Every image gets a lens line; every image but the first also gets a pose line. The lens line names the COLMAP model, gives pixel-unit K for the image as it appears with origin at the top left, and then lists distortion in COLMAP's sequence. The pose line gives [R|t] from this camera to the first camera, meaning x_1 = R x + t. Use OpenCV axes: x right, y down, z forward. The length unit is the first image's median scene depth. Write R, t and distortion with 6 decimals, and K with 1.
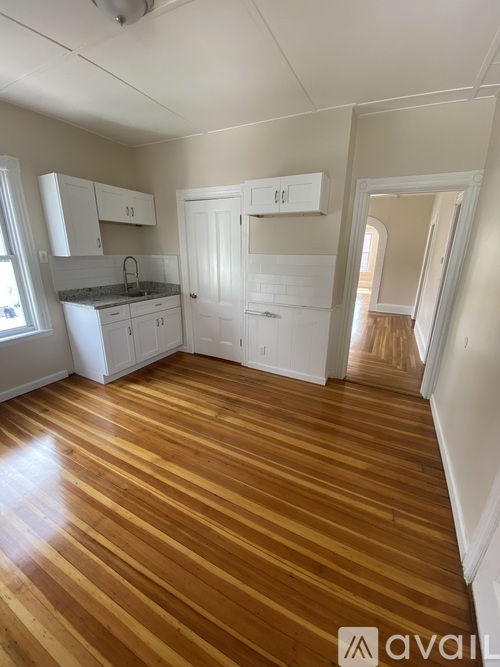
lens RADIAL K [[271.0, 0, 251.5], [0, 271.0, 335.0], [0, 0, 1]] dist [0.013924, -0.011340]
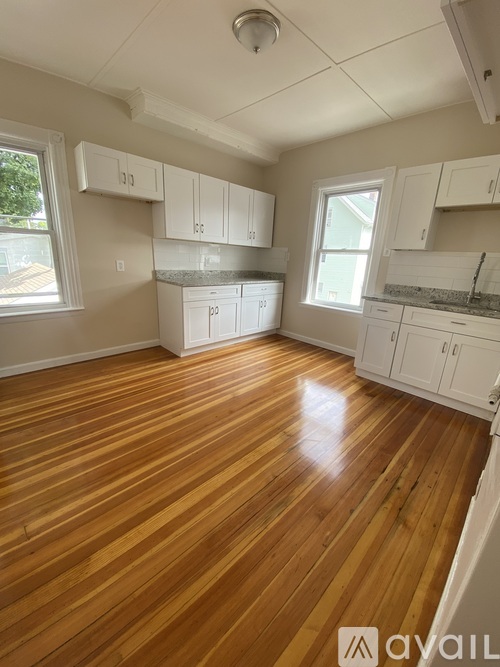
lens RADIAL K [[271.0, 0, 251.5], [0, 271.0, 335.0], [0, 0, 1]] dist [0.013924, -0.011340]
pose [[-0.317317, 0.234942, -0.918756, 0.592342], [-0.339978, 0.876241, 0.341491, -0.200944], [0.885282, 0.420717, -0.198171, 0.986971]]
